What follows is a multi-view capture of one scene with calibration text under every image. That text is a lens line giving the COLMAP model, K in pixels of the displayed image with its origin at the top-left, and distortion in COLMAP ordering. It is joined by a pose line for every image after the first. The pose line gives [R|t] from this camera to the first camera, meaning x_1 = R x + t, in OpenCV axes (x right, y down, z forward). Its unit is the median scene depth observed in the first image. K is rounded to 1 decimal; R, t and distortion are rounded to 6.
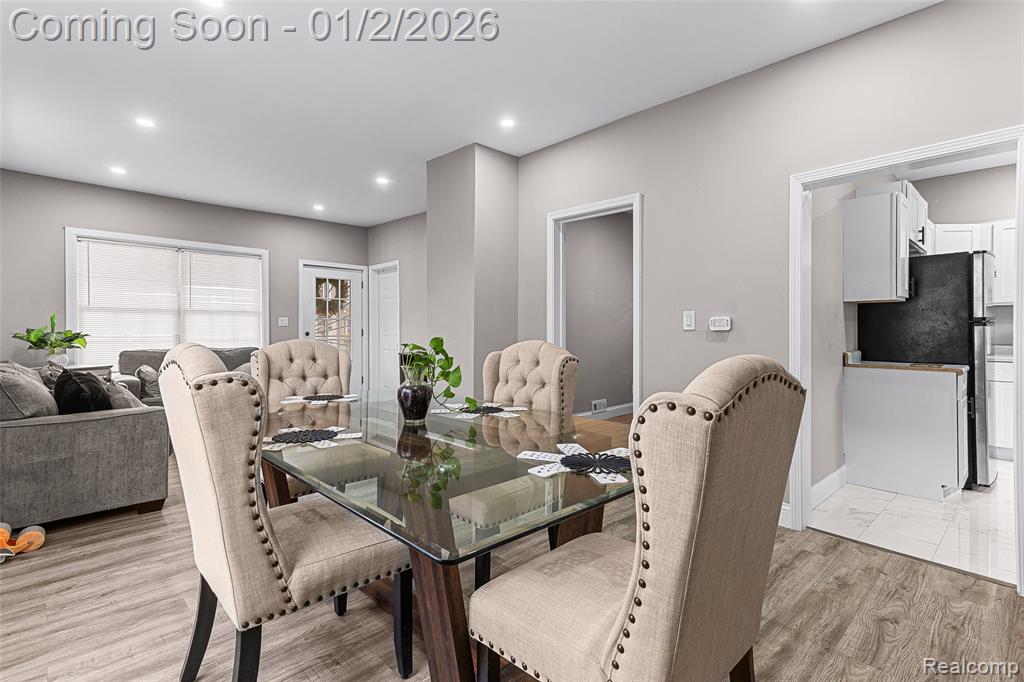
lens RADIAL K [[483.6, 0, 514.4], [0, 483.6, 340.0], [0, 0, 1]] dist [0.001760, -0.000522]
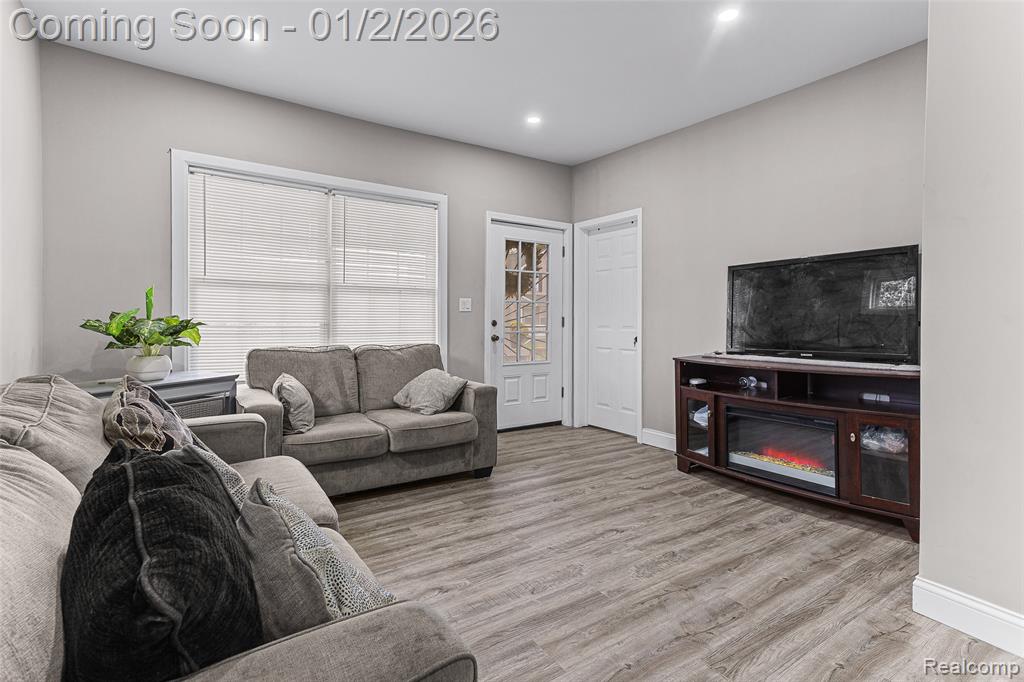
lens RADIAL K [[483.6, 0, 508.4], [0, 483.6, 331.0], [0, 0, 1]] dist [0.001760, -0.000522]
pose [[0.985853, 0.013069, -0.167103, -0.349454], [-0.011967, 0.999900, 0.007598, -0.008675], [0.167185, -0.005491, 0.985910, 0.405670]]
